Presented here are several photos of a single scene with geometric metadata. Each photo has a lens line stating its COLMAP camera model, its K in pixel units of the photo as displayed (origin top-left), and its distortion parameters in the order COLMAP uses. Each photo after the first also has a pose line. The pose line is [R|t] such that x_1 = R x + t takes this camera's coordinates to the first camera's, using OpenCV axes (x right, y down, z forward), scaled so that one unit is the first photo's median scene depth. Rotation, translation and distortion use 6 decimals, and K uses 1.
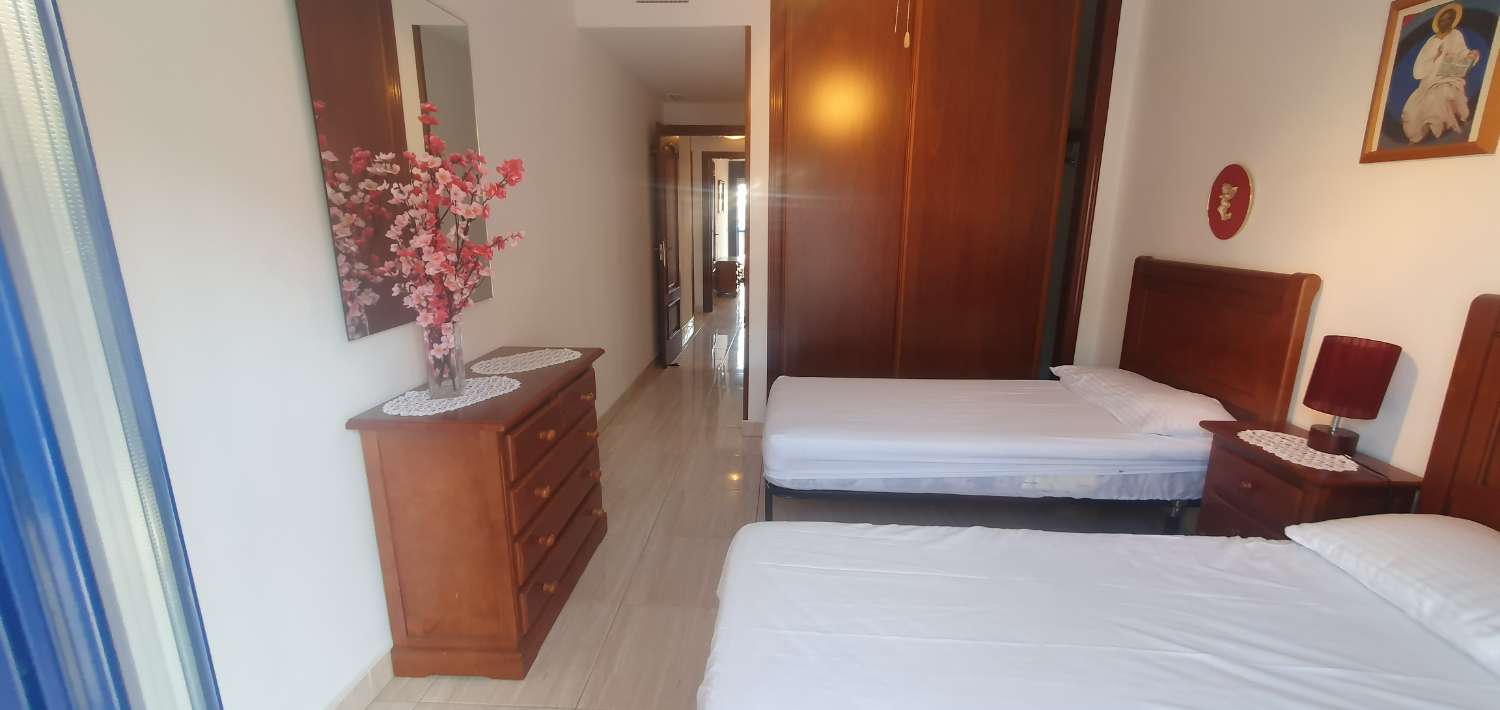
lens RADIAL K [[594.1, 0, 757.1], [0, 594.1, 353.9], [0, 0, 1]] dist [-0.000427, 0.000120]
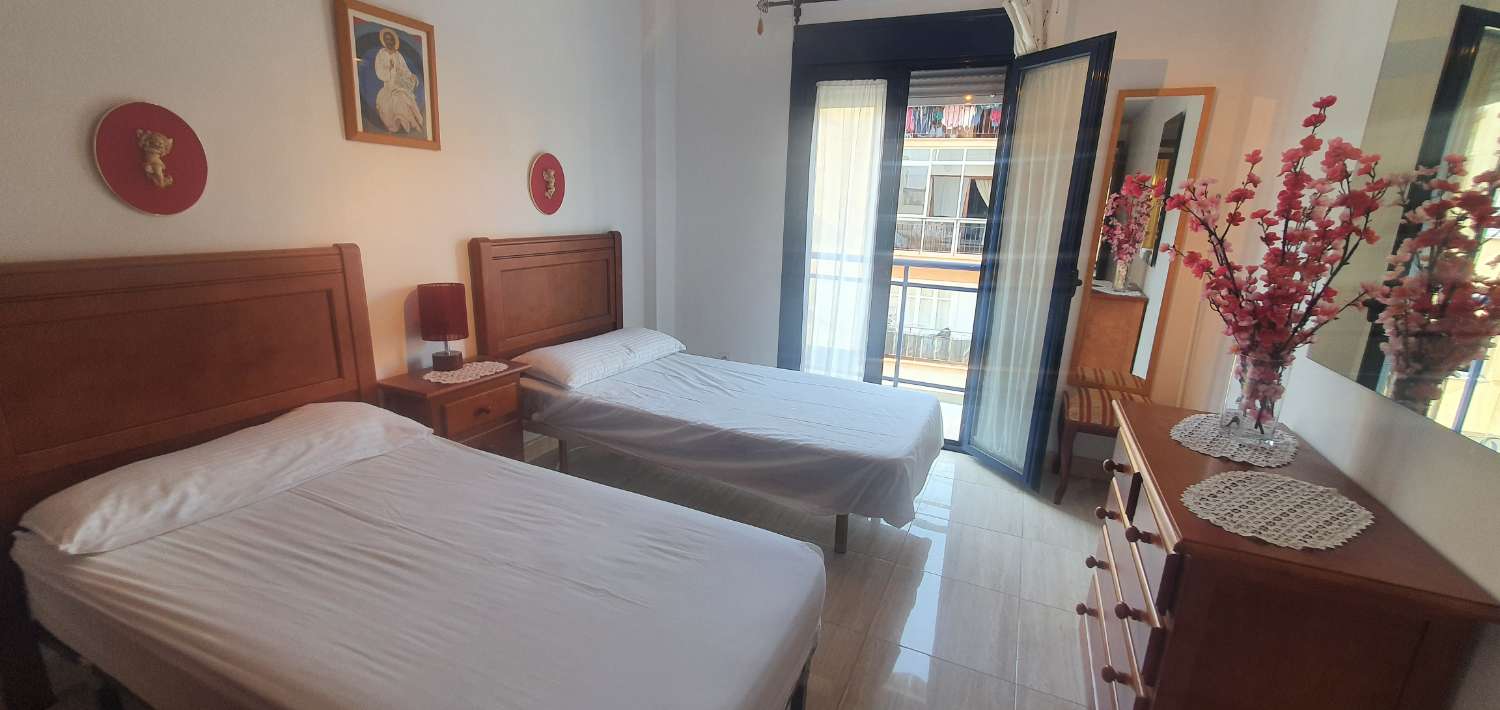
lens RADIAL K [[594.1, 0, 757.1], [0, 594.1, 353.9], [0, 0, 1]] dist [-0.000427, 0.000120]
pose [[-0.924800, -0.136941, 0.354955, -0.165146], [0.040214, 0.892565, 0.449122, -0.488042], [-0.378324, 0.429621, -0.819937, 2.031969]]
